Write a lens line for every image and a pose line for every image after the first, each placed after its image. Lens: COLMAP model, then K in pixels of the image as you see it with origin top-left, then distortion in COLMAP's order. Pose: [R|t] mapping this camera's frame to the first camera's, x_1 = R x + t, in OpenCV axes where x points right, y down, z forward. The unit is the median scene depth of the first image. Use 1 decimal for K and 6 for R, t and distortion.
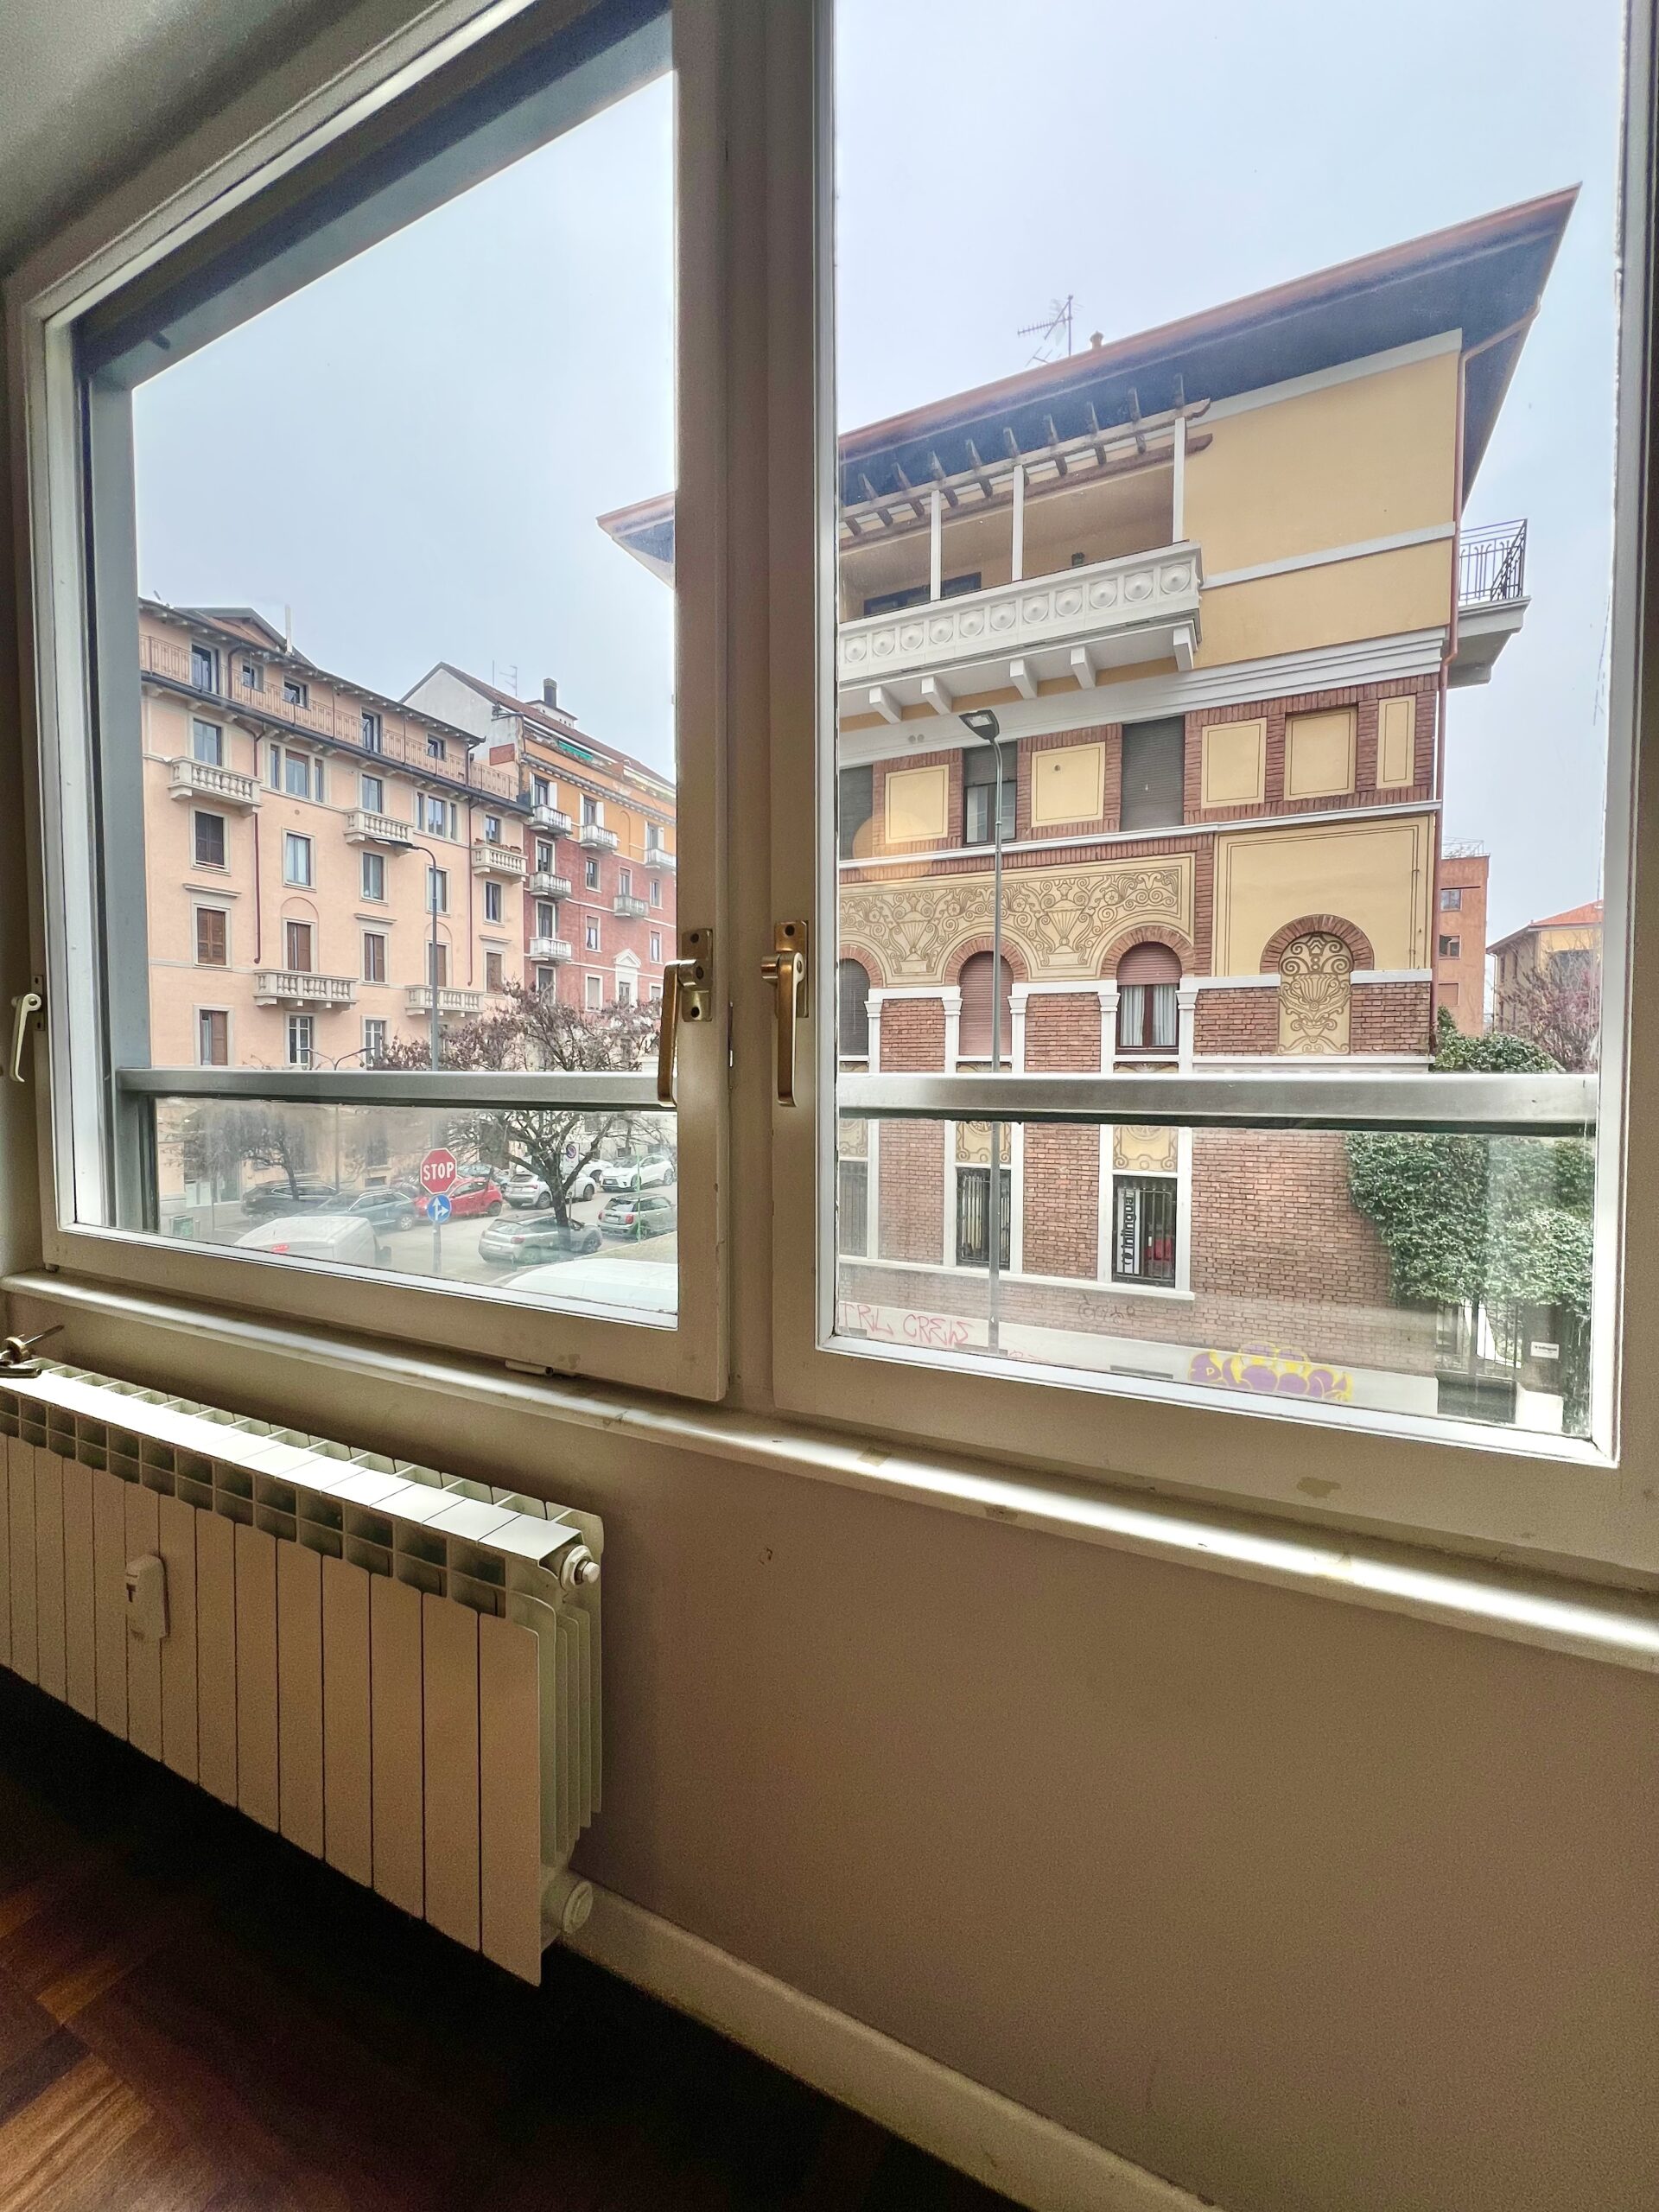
lens RADIAL K [[881.8, 0, 835.7], [0, 881.8, 1102.4], [0, 0, 1]] dist [-0.001775, 0.000550]
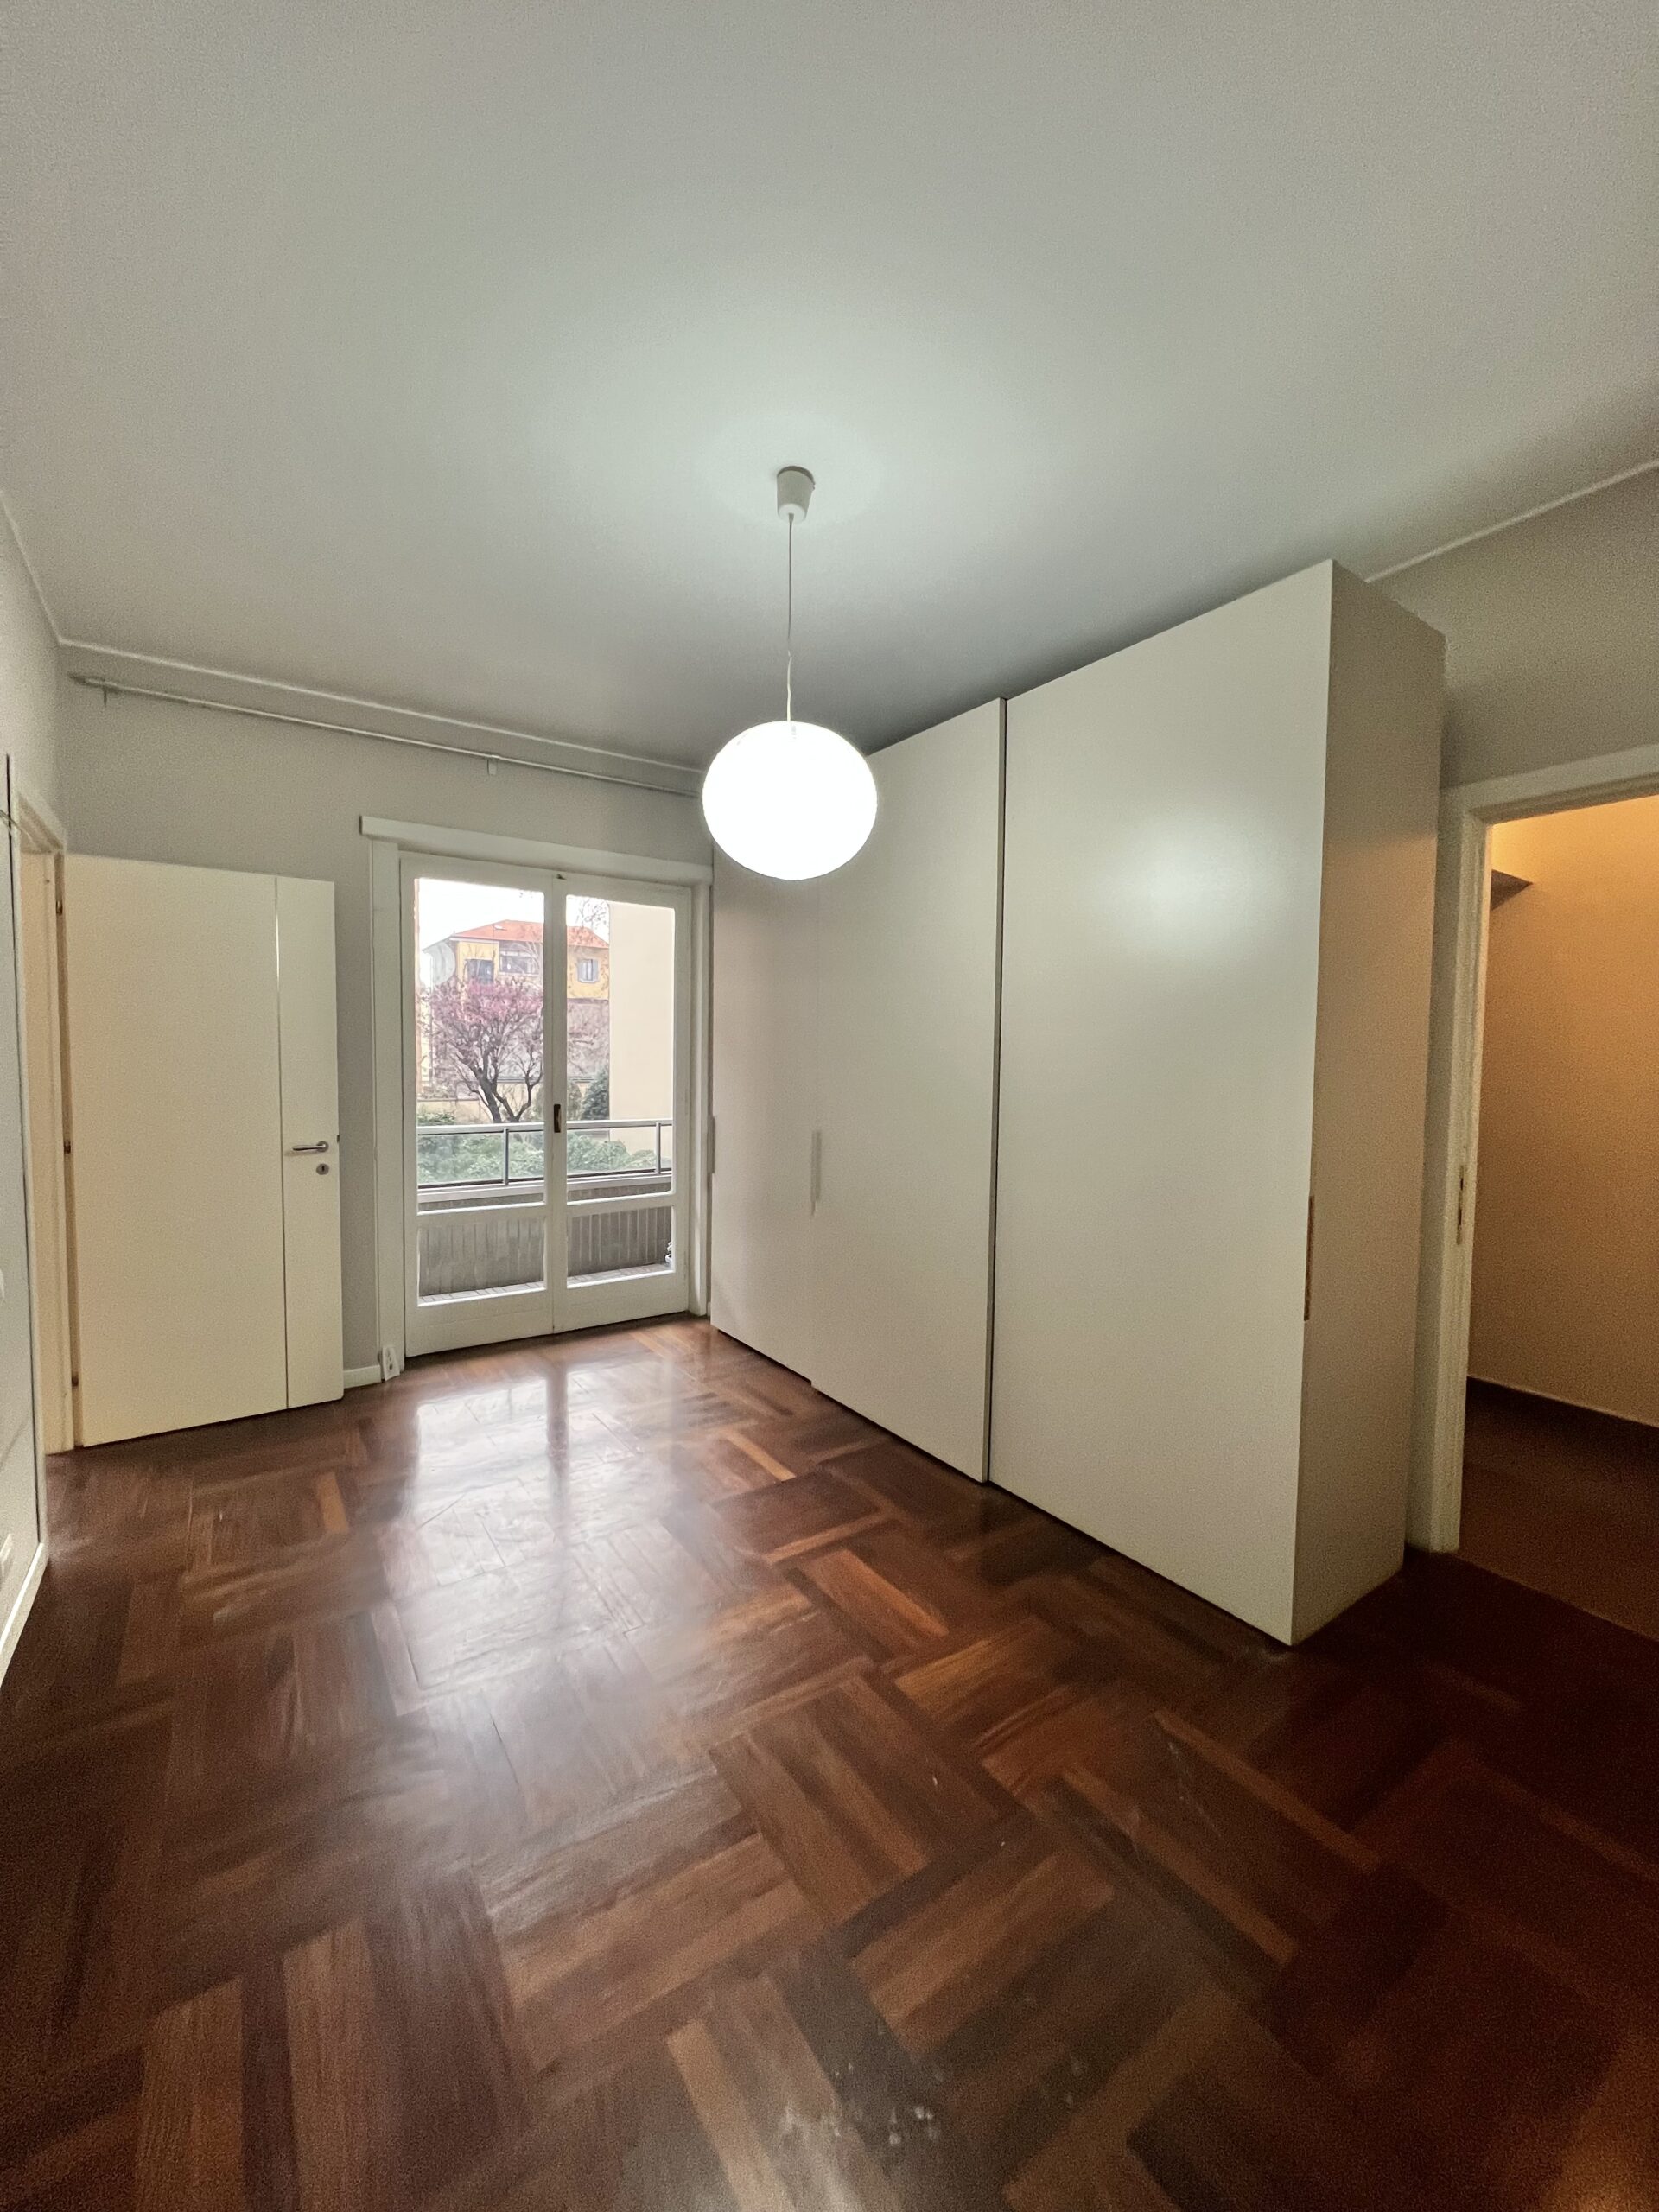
lens RADIAL K [[881.8, 0, 835.7], [0, 881.8, 1102.4], [0, 0, 1]] dist [-0.001775, 0.000550]
pose [[0.495730, -0.044282, 0.867347, -0.092815], [0.020462, 0.999018, 0.039309, -0.022624], [-0.868236, -0.001739, 0.496149, -0.334186]]
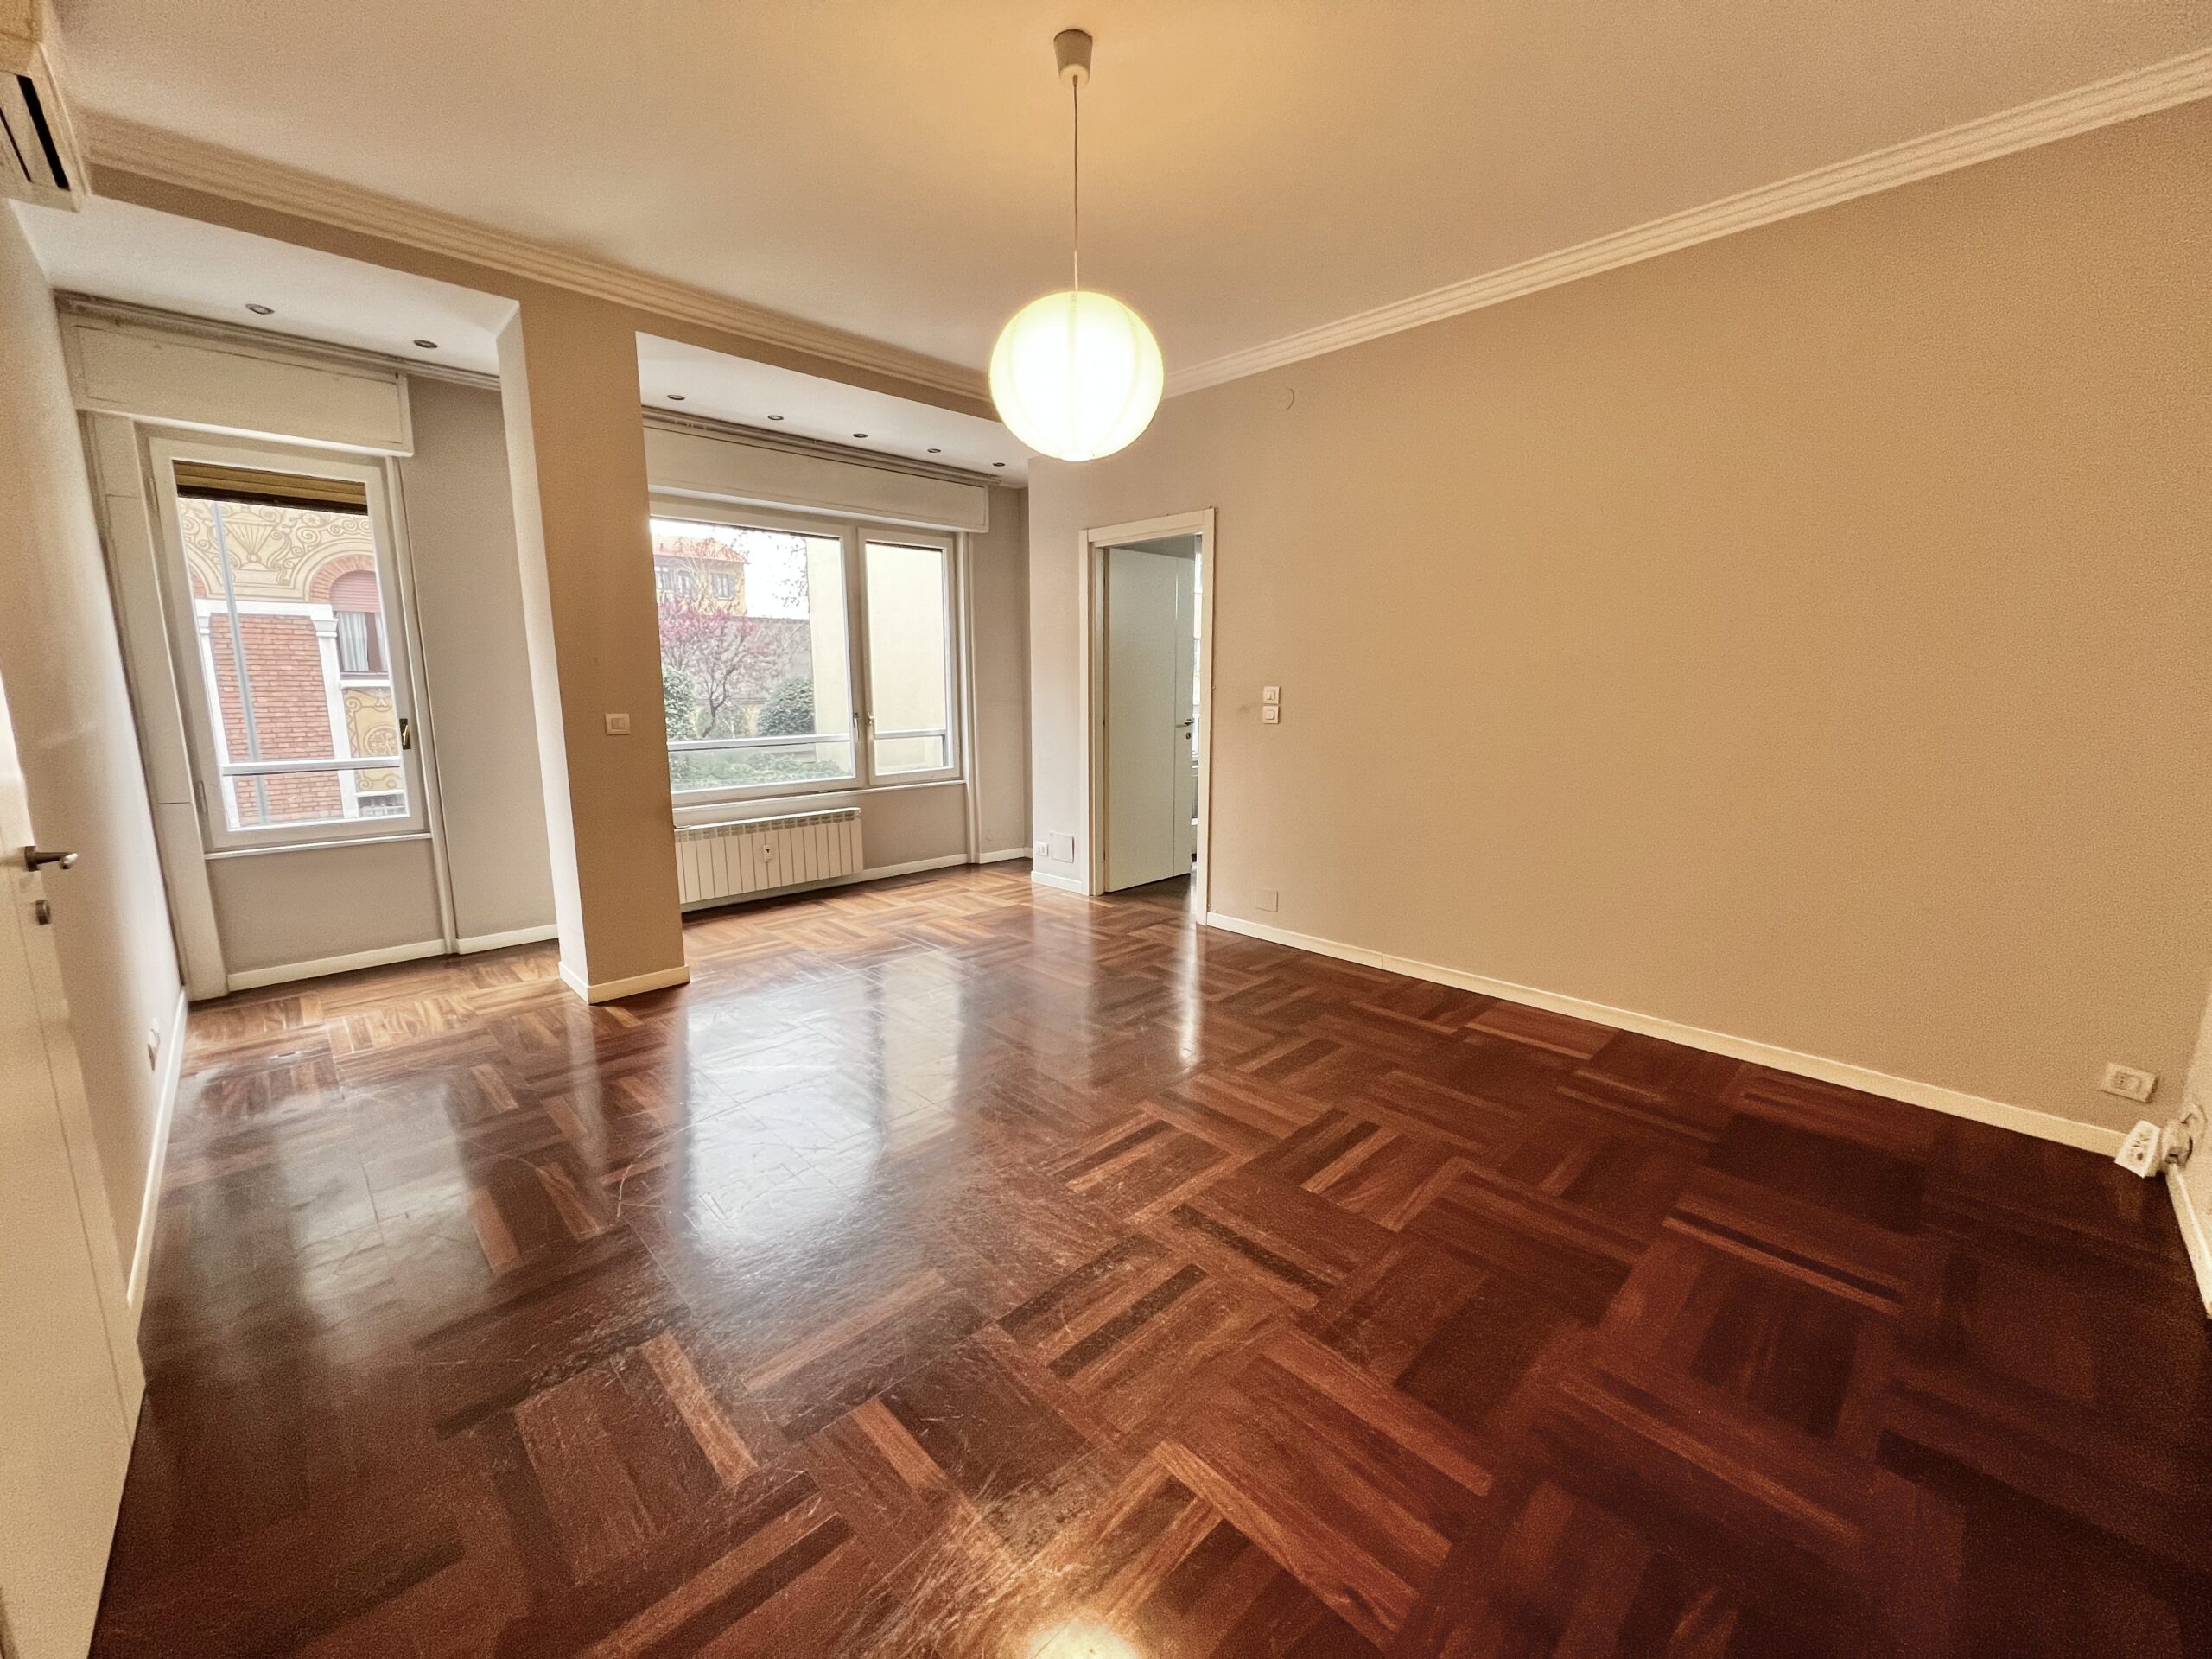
lens RADIAL K [[881.8, 0, 1101.6], [0, 881.8, 824.4], [0, 0, 1]] dist [-0.001775, 0.000550]
pose [[0.342713, -0.161092, 0.925525, -0.367519], [0.033205, 0.986650, 0.159436, -0.023570], [-0.938853, -0.023909, 0.343487, -0.188690]]
